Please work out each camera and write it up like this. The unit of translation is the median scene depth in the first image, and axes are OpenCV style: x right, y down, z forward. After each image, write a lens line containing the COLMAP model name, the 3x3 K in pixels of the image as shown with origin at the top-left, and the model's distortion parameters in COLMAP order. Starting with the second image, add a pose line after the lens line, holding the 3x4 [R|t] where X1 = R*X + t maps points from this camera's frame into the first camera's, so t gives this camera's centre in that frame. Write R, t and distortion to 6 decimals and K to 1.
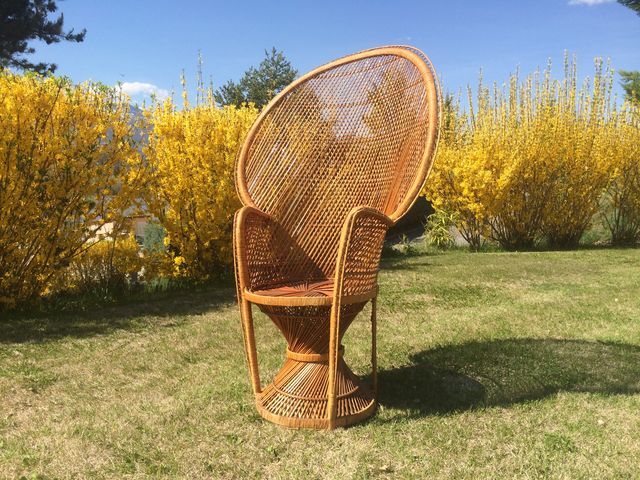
lens RADIAL K [[541.6, 0, 319.6], [0, 541.6, 237.8], [0, 0, 1]] dist [0.094078, -0.125924]
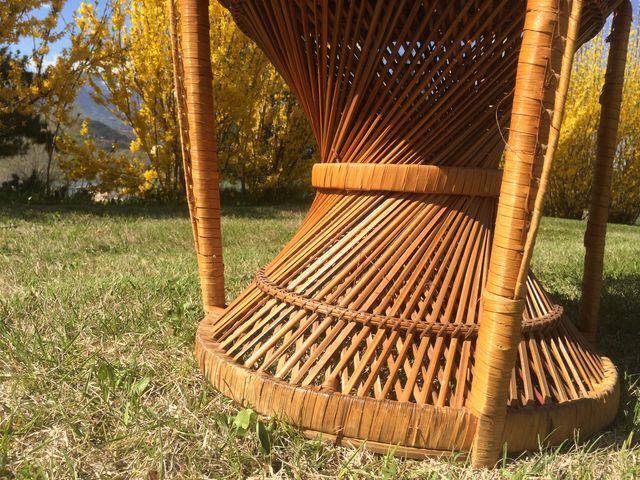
lens RADIAL K [[541.9, 0, 318.6], [0, 541.9, 244.2], [0, 0, 1]] dist [0.092363, -0.124575]
pose [[0.996633, 0.081959, 0.002477, -0.024531], [-0.081996, 0.996291, 0.026113, 0.114226], [-0.000328, -0.026229, 0.999656, 0.290332]]
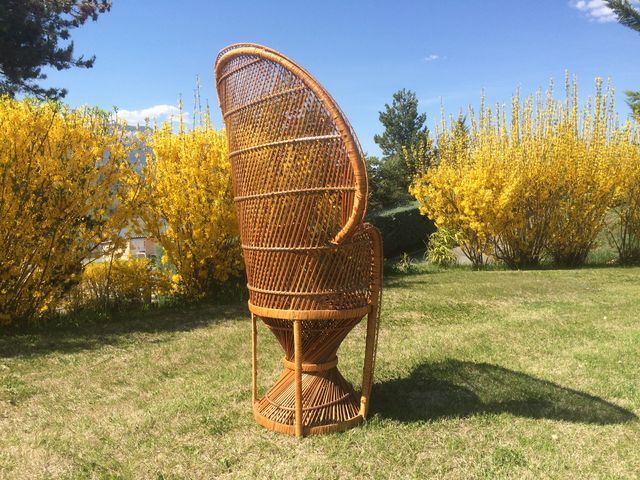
lens RADIAL K [[539.6, 0, 317.1], [0, 539.6, 244.3], [0, 0, 1]] dist [0.091445, -0.121868]
pose [[0.999438, -0.002539, -0.033432, 0.046410], [0.001729, 0.999704, -0.024251, 0.002858], [0.033483, 0.024179, 0.999147, -0.009669]]
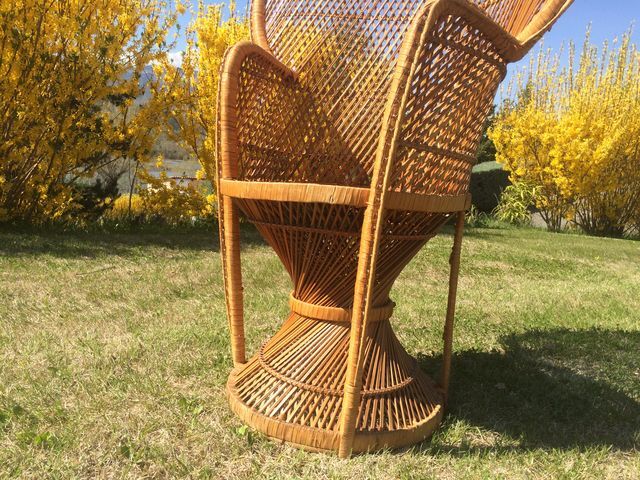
lens RADIAL K [[541.9, 0, 318.6], [0, 541.9, 244.2], [0, 0, 1]] dist [0.092363, -0.124575]
pose [[0.989324, 0.104076, -0.102011, 0.010187], [-0.099063, 0.993666, 0.053050, 0.059481], [0.106886, -0.042378, 0.993368, 0.173894]]
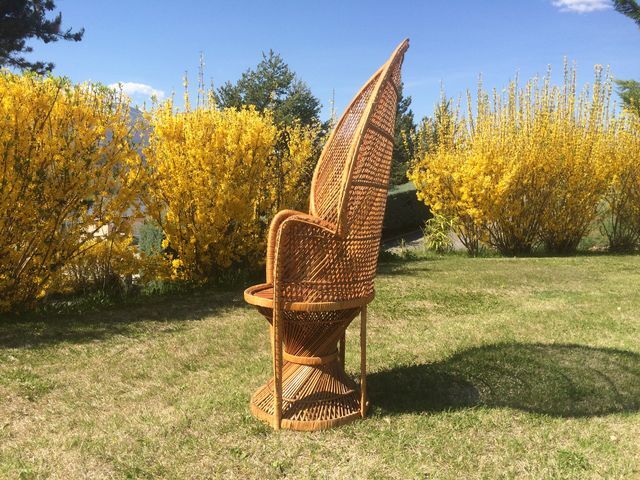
lens RADIAL K [[541.6, 0, 319.6], [0, 541.6, 237.8], [0, 0, 1]] dist [0.094078, -0.125924]
pose [[0.999899, 0.010952, 0.009020, -0.009986], [-0.010918, 0.999933, -0.003787, -0.004817], [-0.009061, 0.003688, 0.999952, 0.010485]]
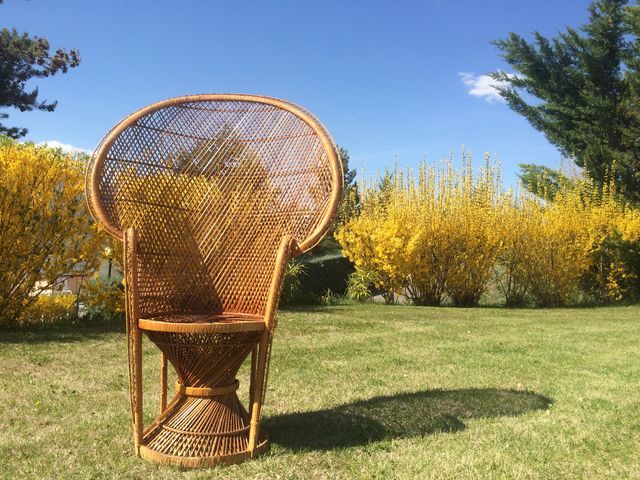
lens RADIAL K [[539.2, 0, 321.2], [0, 539.2, 243.6], [0, 0, 1]] dist [0.090457, -0.119139]
pose [[0.993914, 0.041645, 0.101981, 0.028600], [-0.029698, 0.992807, -0.115980, 0.056989], [-0.106078, 0.112246, 0.988002, -0.276449]]
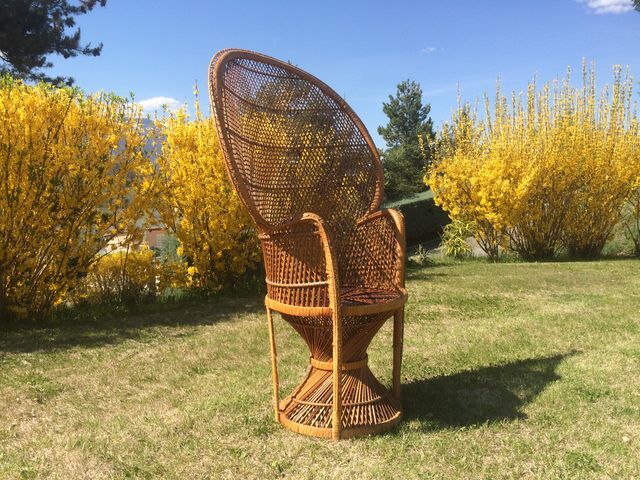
lens RADIAL K [[541.0, 0, 317.8], [0, 541.0, 244.8], [0, 0, 1]] dist [0.094007, -0.129581]
pose [[0.999407, -0.002489, -0.034346, 0.007221], [0.002164, 0.999953, -0.009503, 0.004504], [0.034368, 0.009423, 0.999365, 0.016701]]
